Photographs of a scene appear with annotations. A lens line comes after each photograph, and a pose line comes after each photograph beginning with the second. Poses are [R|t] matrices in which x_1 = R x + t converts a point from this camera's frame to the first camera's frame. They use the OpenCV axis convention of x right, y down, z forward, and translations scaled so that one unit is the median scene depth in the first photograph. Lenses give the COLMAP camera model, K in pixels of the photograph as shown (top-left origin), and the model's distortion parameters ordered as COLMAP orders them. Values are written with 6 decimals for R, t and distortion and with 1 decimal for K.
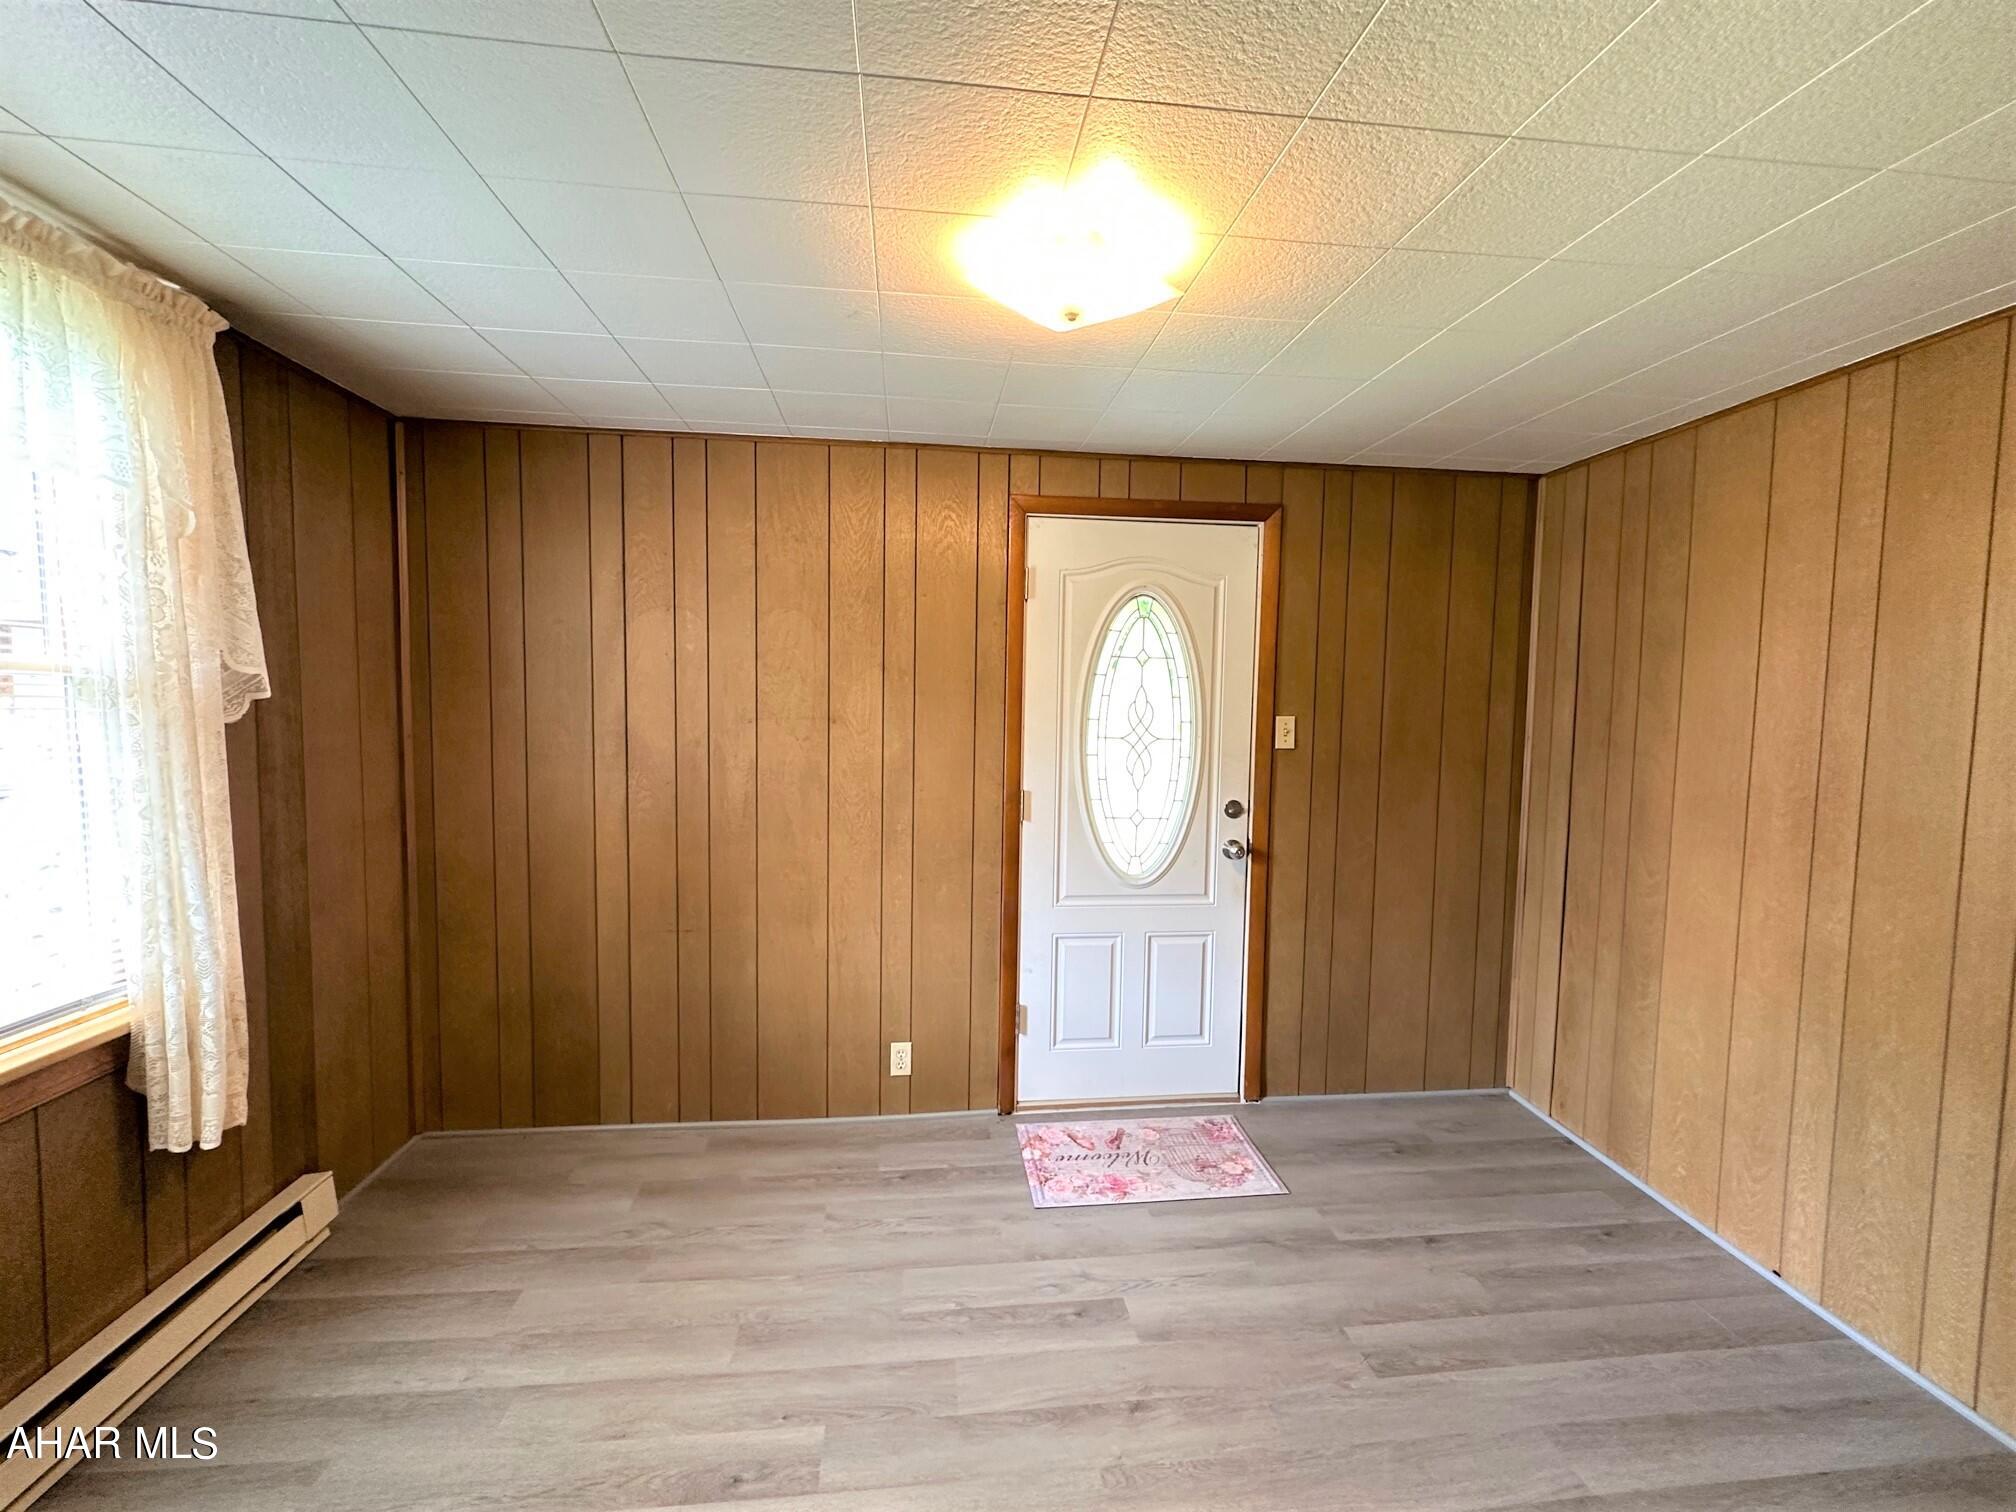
lens RADIAL K [[857.3, 0, 1008.0], [0, 857.3, 756.0], [0, 0, 1]] dist [-0.001834, 0.000459]
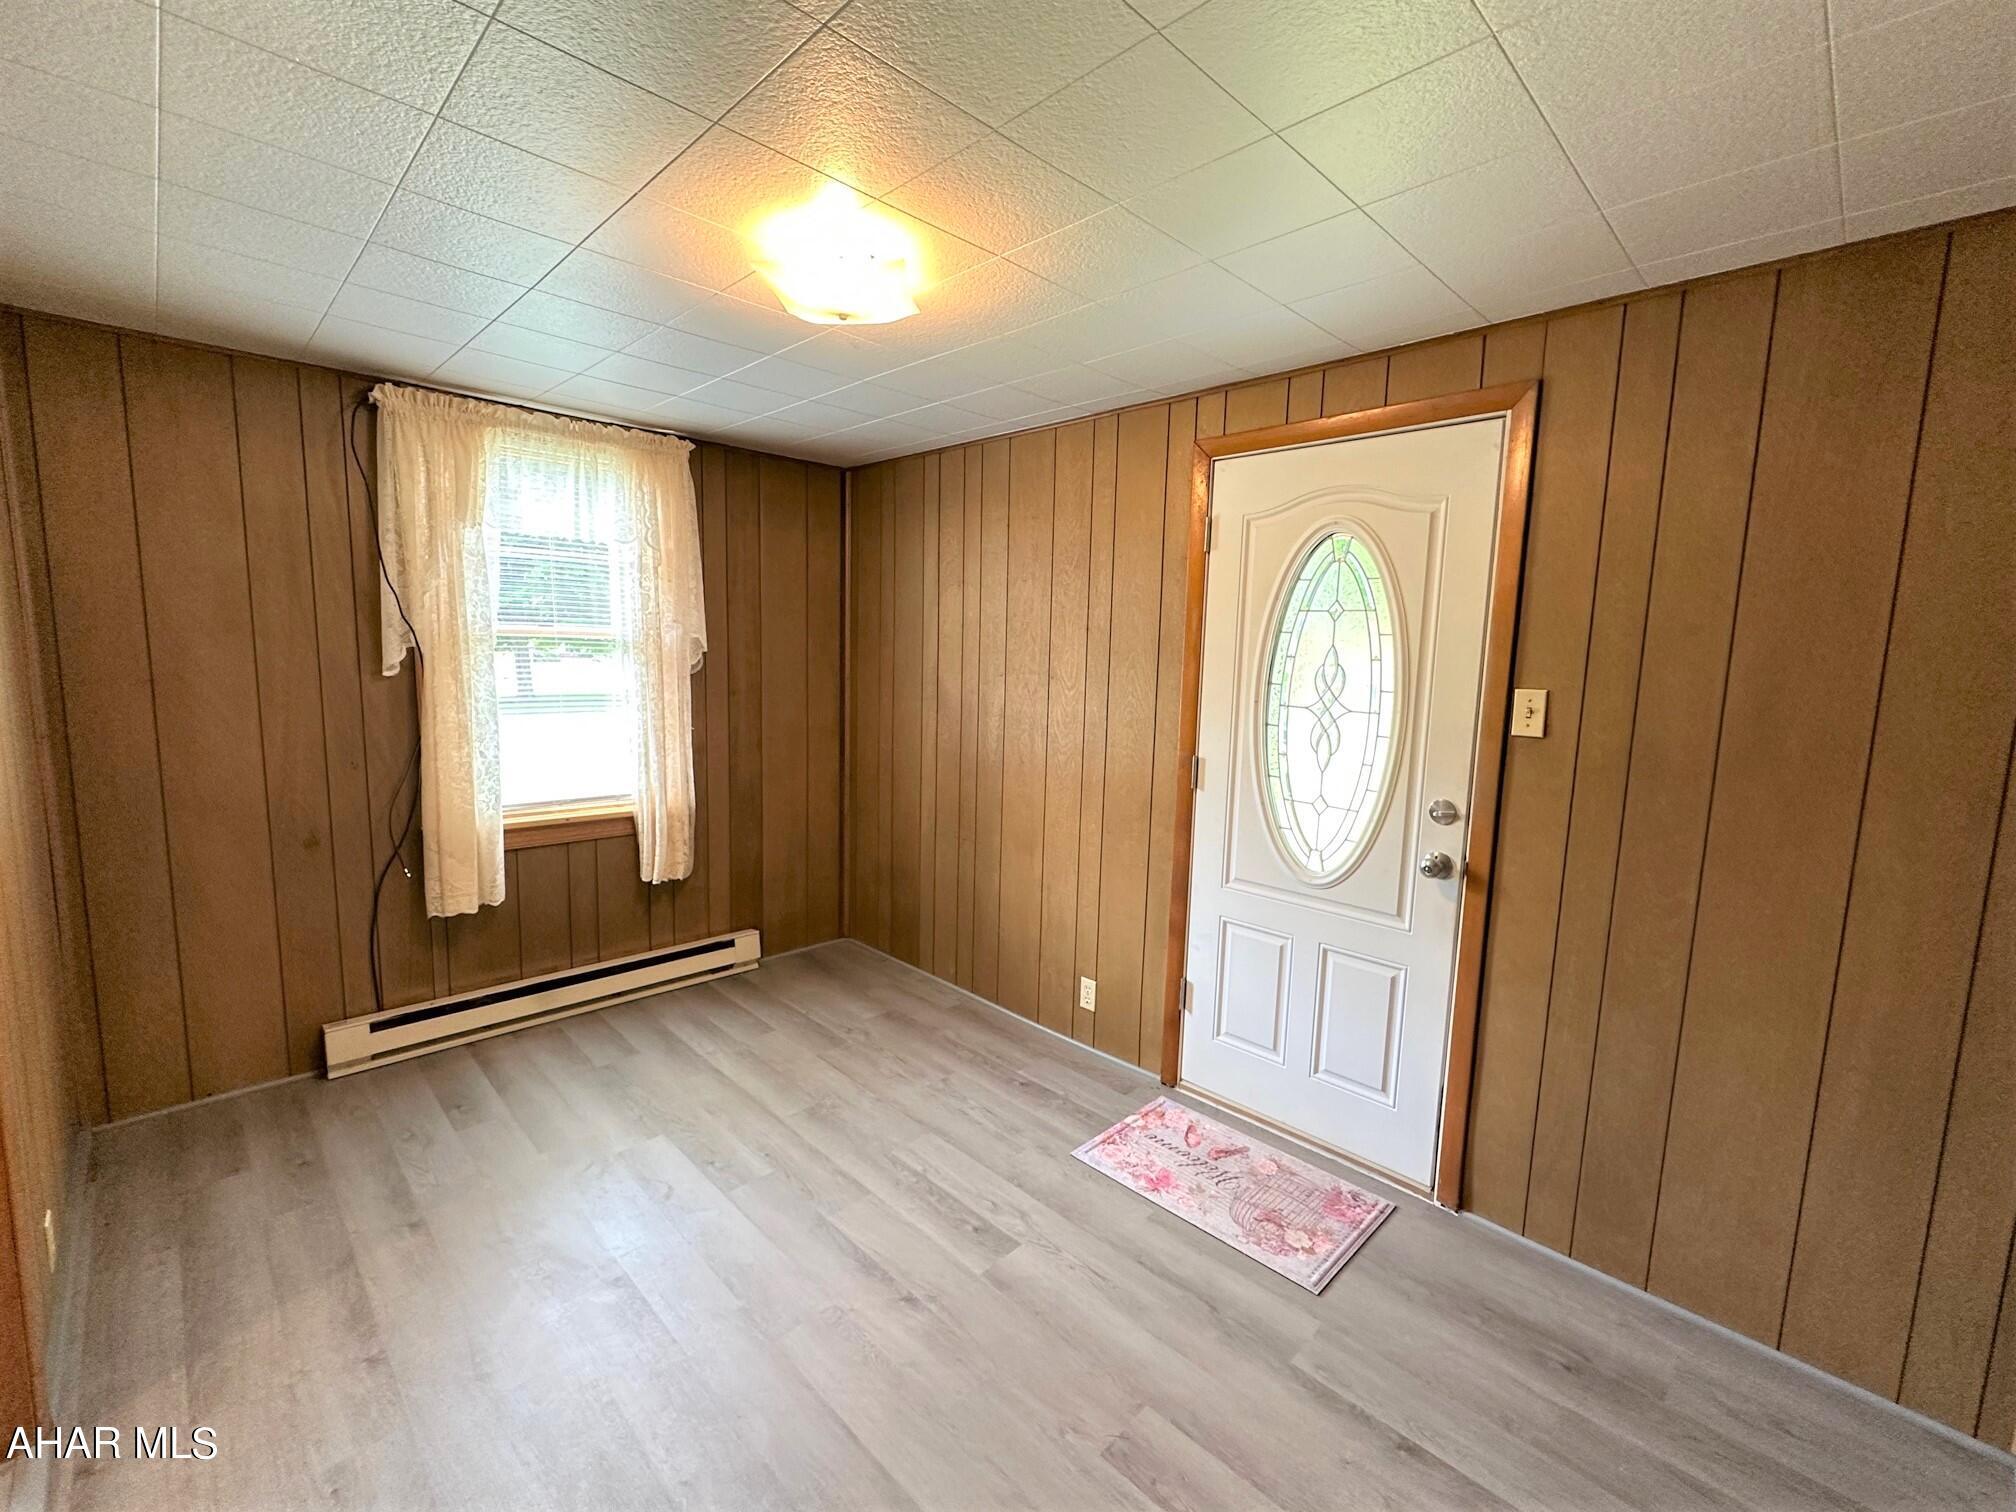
lens RADIAL K [[857.3, 0, 1008.0], [0, 857.3, 756.0], [0, 0, 1]] dist [-0.001834, 0.000459]
pose [[0.616034, 0.099164, -0.781453, 0.651800], [-0.067637, 0.995040, 0.072948, -0.016447], [0.784810, 0.007916, 0.619685, 0.262256]]
